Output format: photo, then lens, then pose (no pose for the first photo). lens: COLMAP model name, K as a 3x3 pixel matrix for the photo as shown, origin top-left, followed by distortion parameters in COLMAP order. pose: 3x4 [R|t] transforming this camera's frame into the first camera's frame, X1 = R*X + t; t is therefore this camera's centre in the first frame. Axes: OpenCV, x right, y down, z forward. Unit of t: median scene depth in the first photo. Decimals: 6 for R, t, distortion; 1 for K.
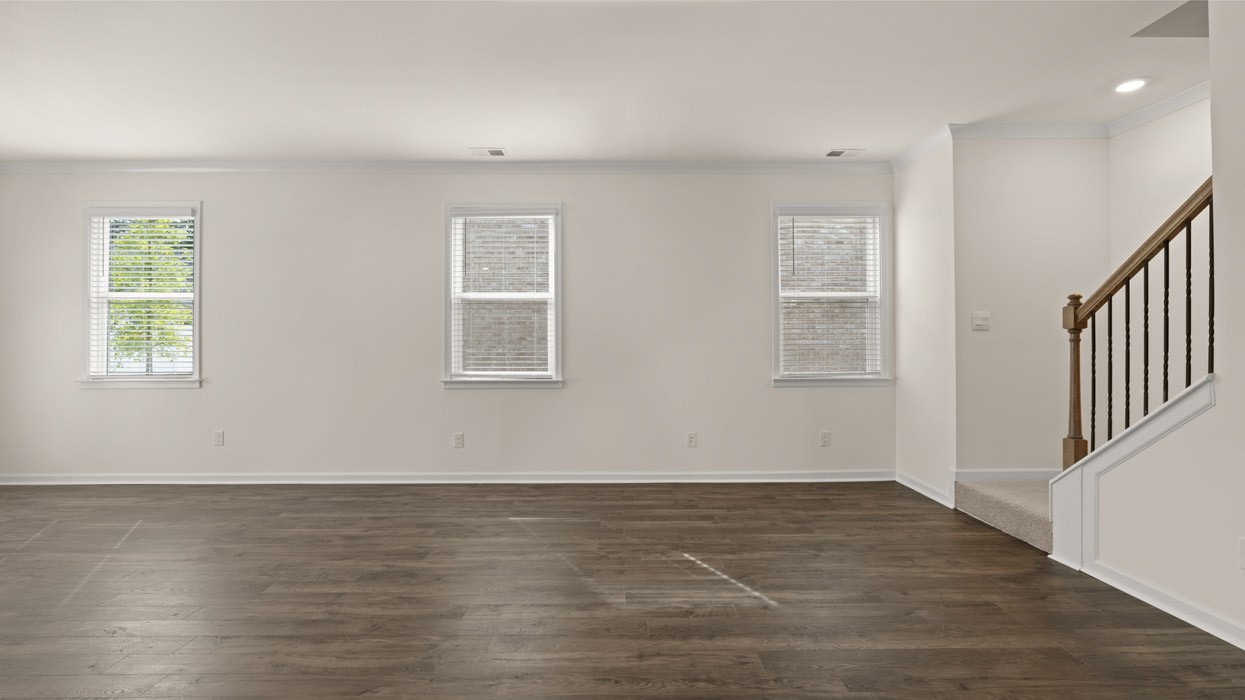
lens RADIAL K [[561.7, 0, 625.7], [0, 561.7, 346.4], [0, 0, 1]] dist [-0.004947, -0.000403]
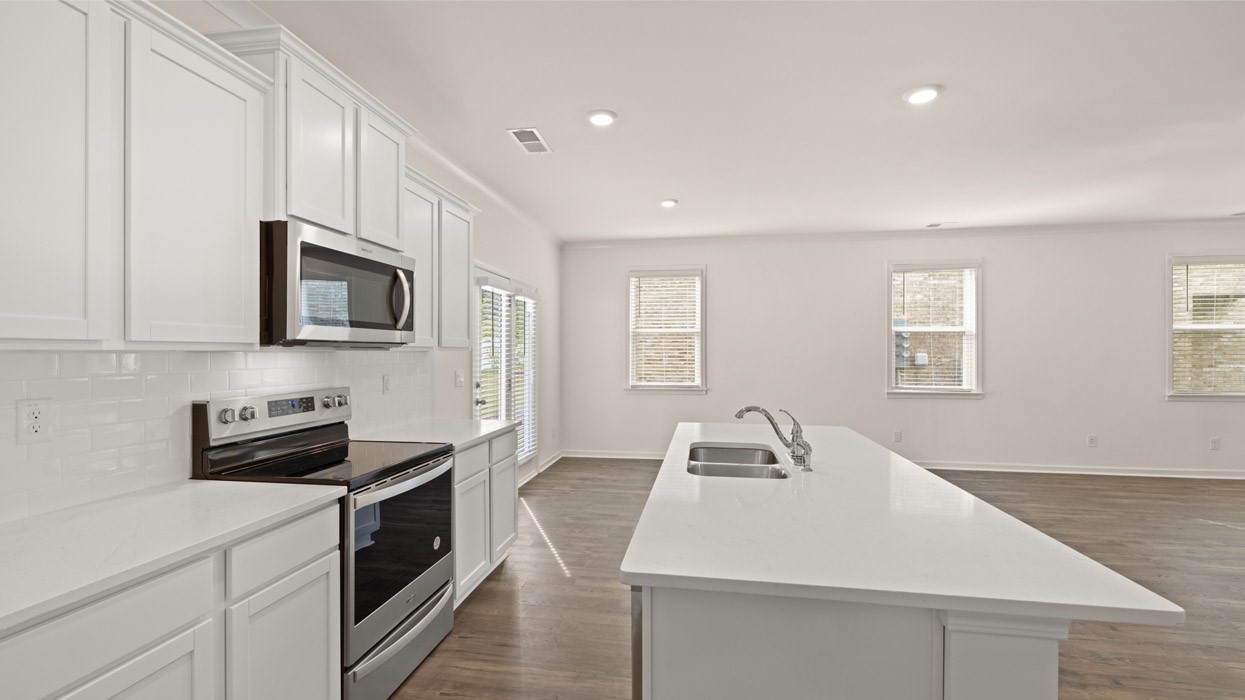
lens RADIAL K [[523.3, 0, 624.6], [0, 523.3, 361.5], [0, 0, 1]] dist [0.002972, 0.000226]
pose [[0.985223, 0.004726, -0.171210, -1.006968], [-0.002185, 0.999885, 0.015027, -0.042245], [0.171261, -0.014431, 0.985120, -0.493128]]
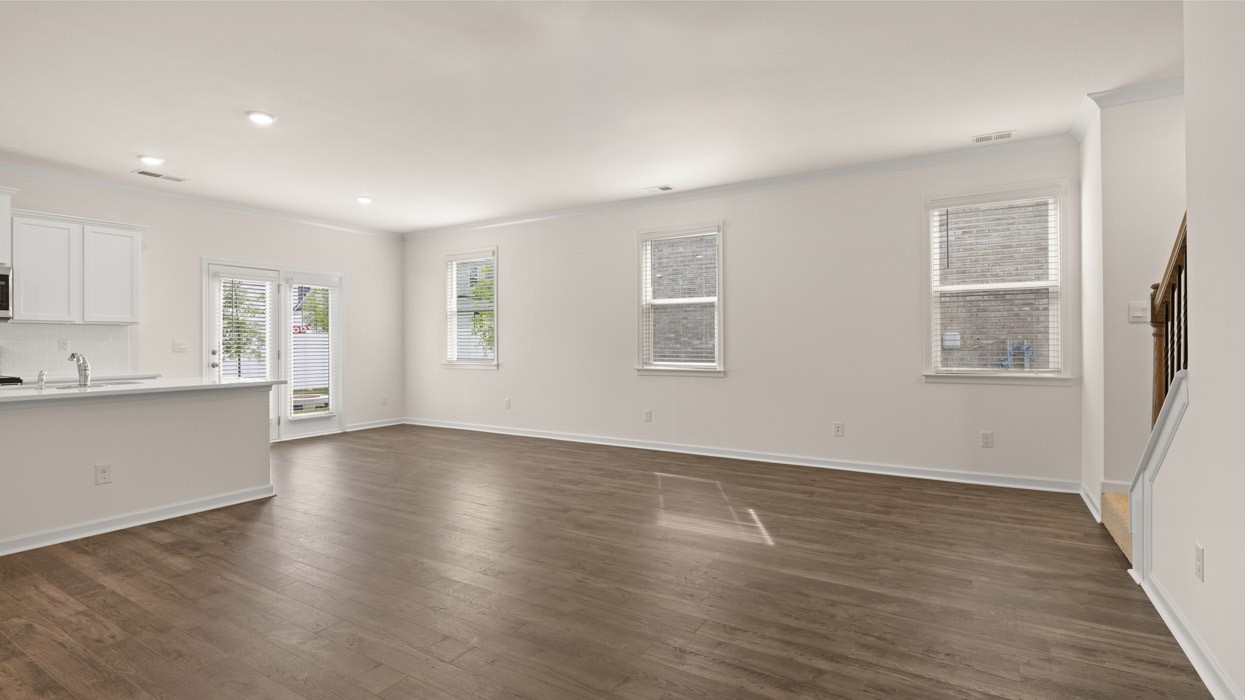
lens RADIAL K [[587.9, 0, 622.5], [0, 587.9, 350.0], [0, 0, 1]] dist [-0.008937, -0.000303]
pose [[0.846180, 0.006534, -0.532857, 0.503355], [0.000505, 0.999915, 0.013063, 0.001249], [0.532897, -0.011323, 0.846104, -0.219970]]
